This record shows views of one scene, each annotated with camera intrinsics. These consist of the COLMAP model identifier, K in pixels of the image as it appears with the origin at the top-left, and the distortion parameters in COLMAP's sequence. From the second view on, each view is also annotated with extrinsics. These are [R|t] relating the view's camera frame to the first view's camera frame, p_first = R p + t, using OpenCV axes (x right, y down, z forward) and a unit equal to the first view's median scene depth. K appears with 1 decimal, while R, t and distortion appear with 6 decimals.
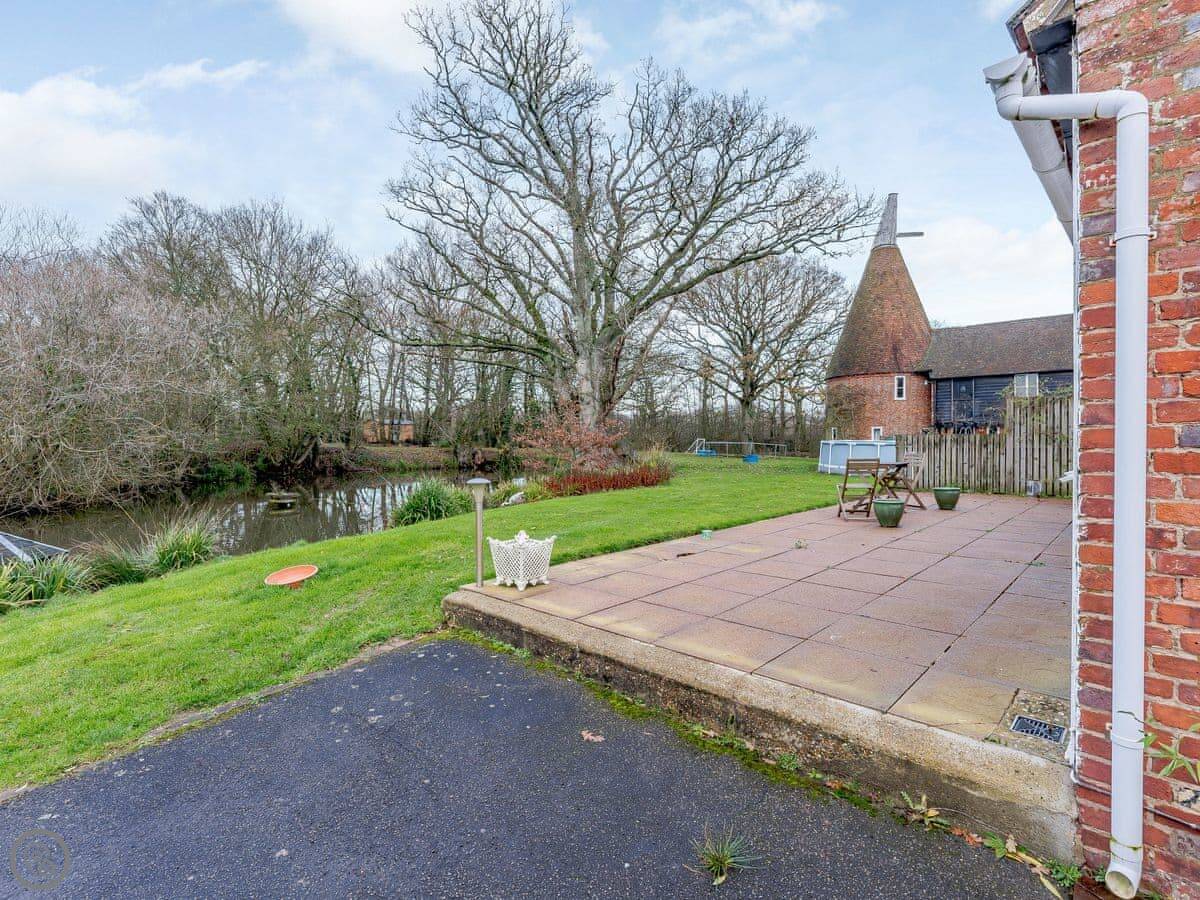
lens RADIAL K [[602.4, 0, 605.9], [0, 602.4, 446.0], [0, 0, 1]] dist [0.001343, -0.001303]
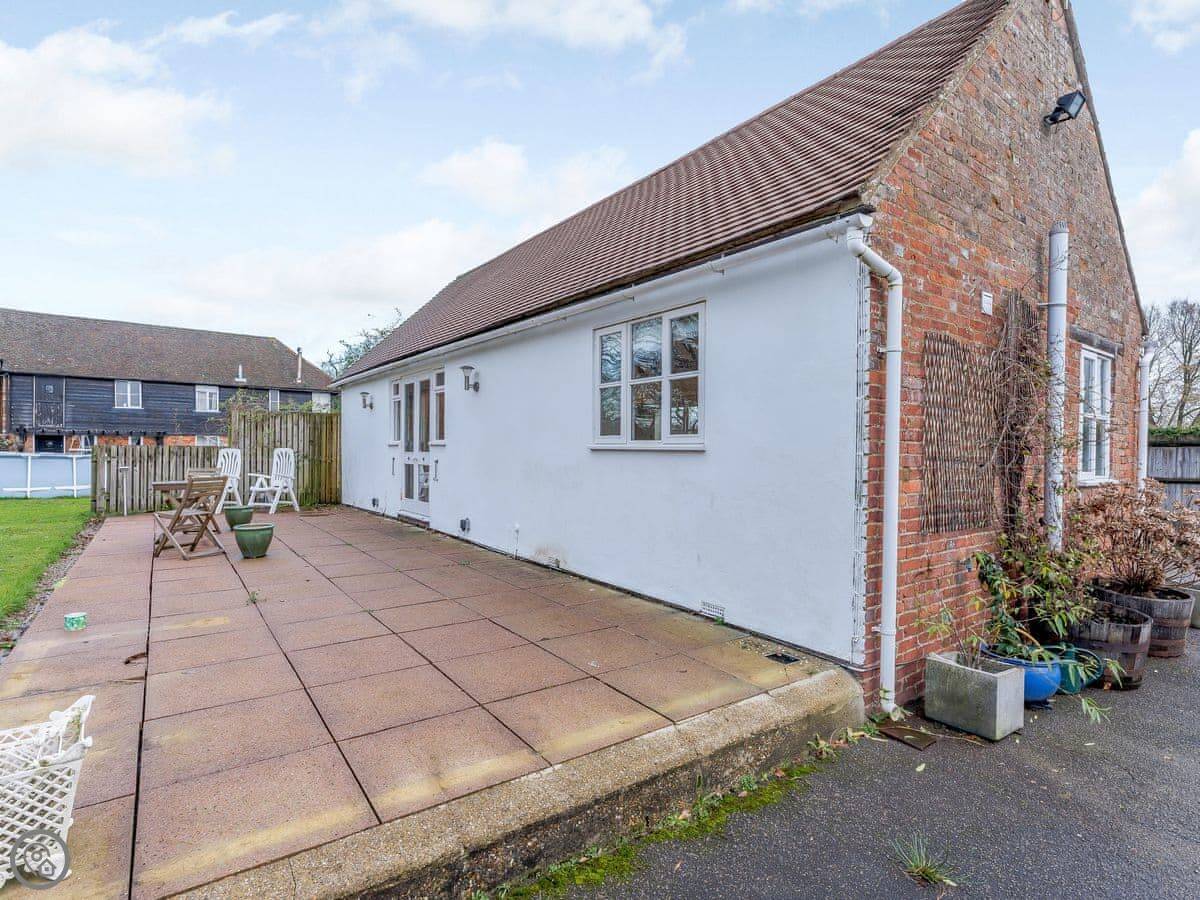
lens RADIAL K [[602.4, 0, 591.8], [0, 602.4, 433.7], [0, 0, 1]] dist [0.001343, -0.001303]
pose [[0.196384, 0.037242, 0.979820, -0.056949], [-0.001166, 0.999287, -0.037748, -0.001704], [-0.980526, 0.006271, 0.196287, 0.078938]]
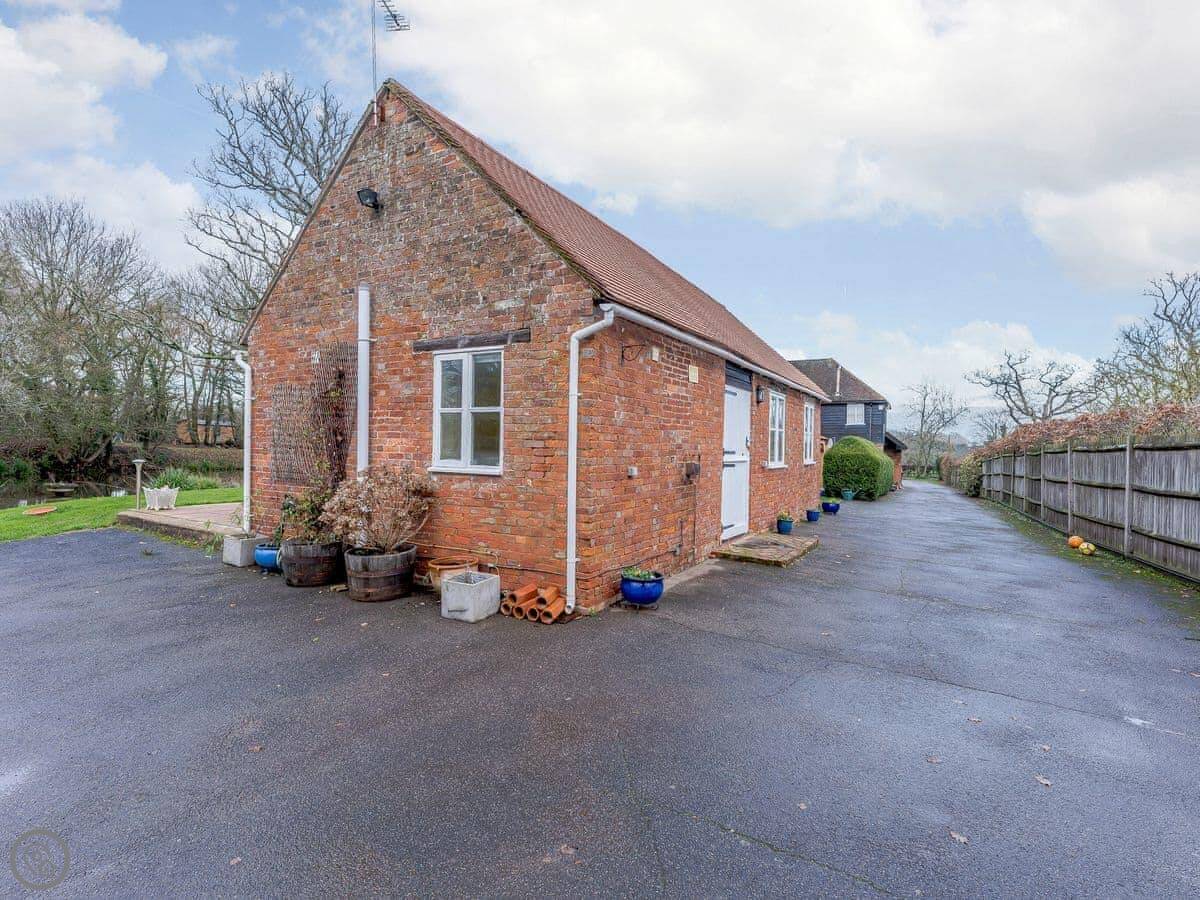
lens RADIAL K [[602.4, 0, 600.9], [0, 602.4, 446.0], [0, 0, 1]] dist [0.001343, -0.001303]
pose [[0.976664, 0.028009, 0.212938, 0.155622], [-0.024627, 0.999525, -0.018519, 0.000331], [-0.213355, 0.012843, 0.976890, -0.241860]]
